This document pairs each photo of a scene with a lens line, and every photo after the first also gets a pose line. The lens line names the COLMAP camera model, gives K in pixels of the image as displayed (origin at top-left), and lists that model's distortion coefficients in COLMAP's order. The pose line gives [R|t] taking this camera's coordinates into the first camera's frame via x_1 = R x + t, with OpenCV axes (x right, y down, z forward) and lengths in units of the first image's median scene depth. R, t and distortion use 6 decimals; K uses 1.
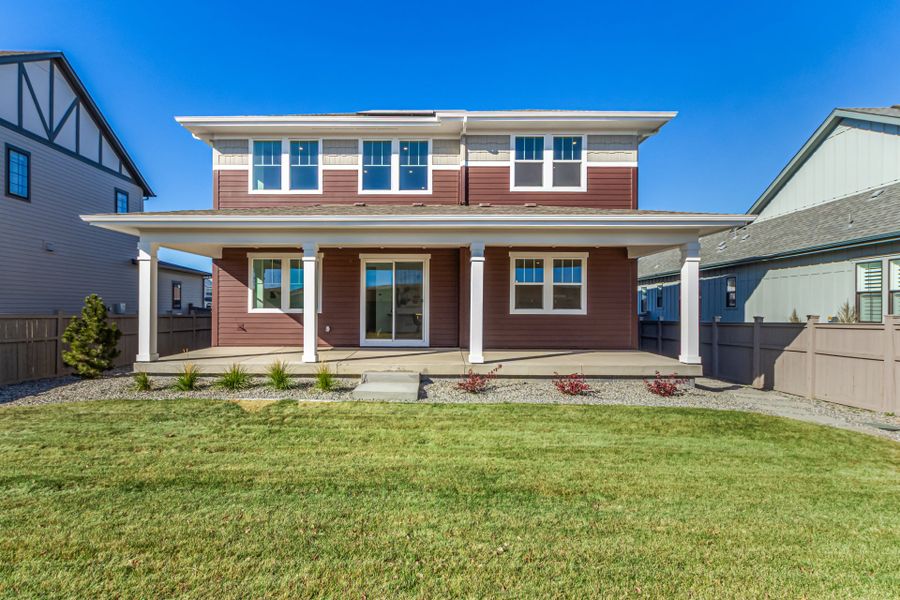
lens RADIAL K [[414.5, 0, 448.7], [0, 414.5, 302.0], [0, 0, 1]] dist [0.011937, -0.000966]
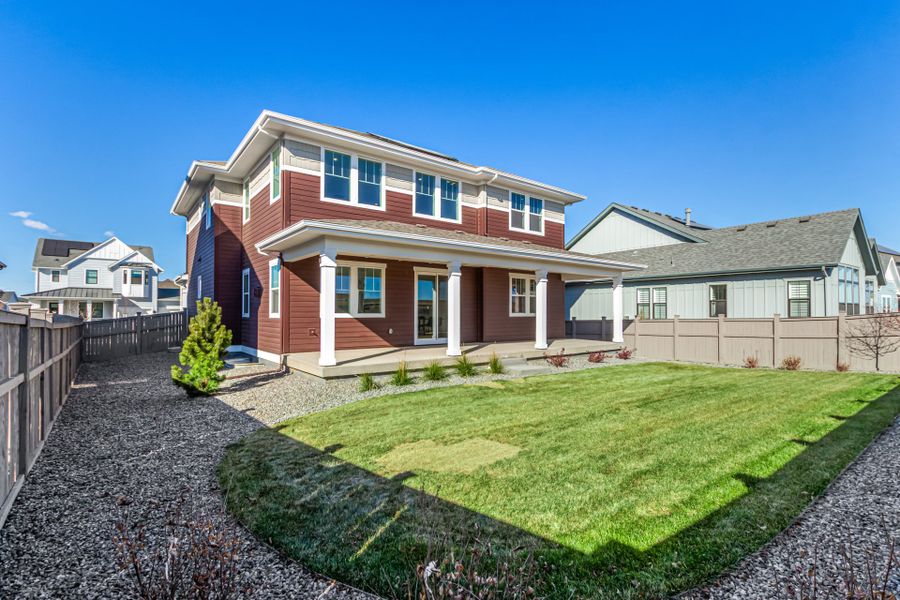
lens RADIAL K [[414.5, 0, 447.7], [0, 414.5, 303.5], [0, 0, 1]] dist [0.011937, -0.000966]
pose [[0.789611, 0.008990, 0.613541, -0.881280], [-0.004511, 0.999951, -0.008846, -0.001802], [-0.613591, 0.004217, 0.789613, 0.011478]]
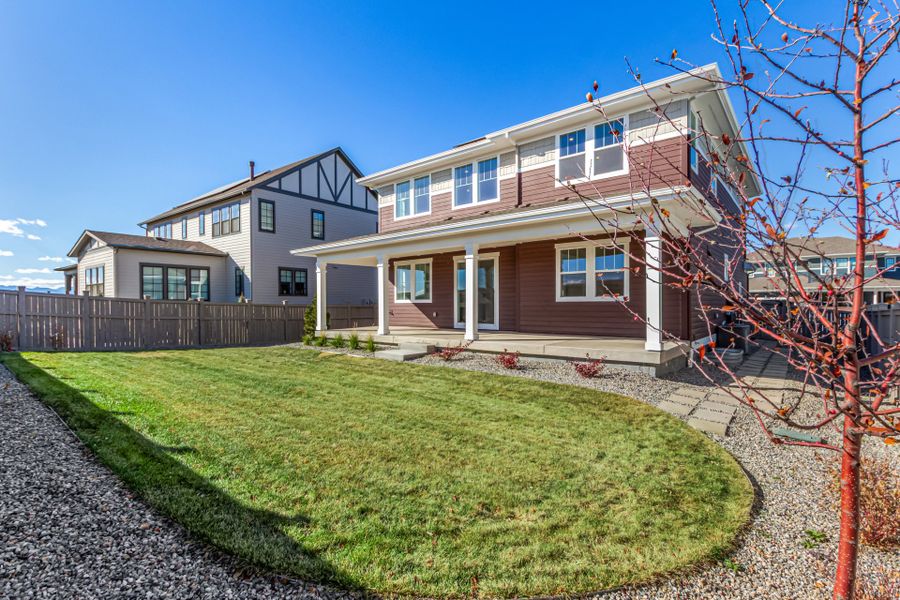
lens RADIAL K [[414.5, 0, 452.5], [0, 414.5, 300.0], [0, 0, 1]] dist [0.011937, -0.000966]
pose [[0.777603, -0.013599, -0.628609, 0.610930], [0.026473, 0.999588, 0.011123, 0.005594], [0.628199, -0.025290, 0.777642, -0.013054]]
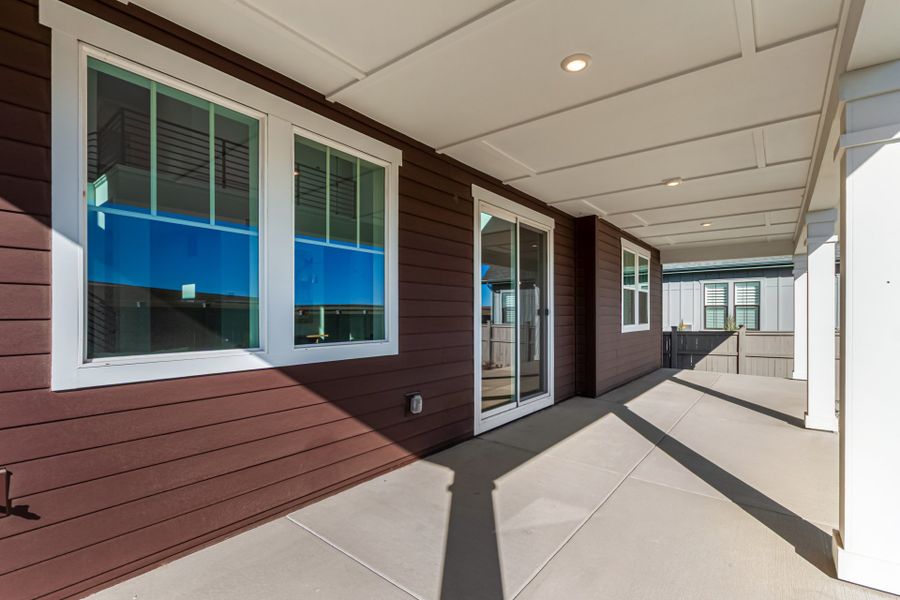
lens RADIAL K [[414.5, 0, 446.2], [0, 414.5, 305.1], [0, 0, 1]] dist [0.011937, -0.000966]
pose [[0.613118, 0.012373, 0.789894, -0.531571], [-0.010895, 0.999915, -0.007205, -0.006919], [-0.789916, -0.004189, 0.613201, 0.811134]]
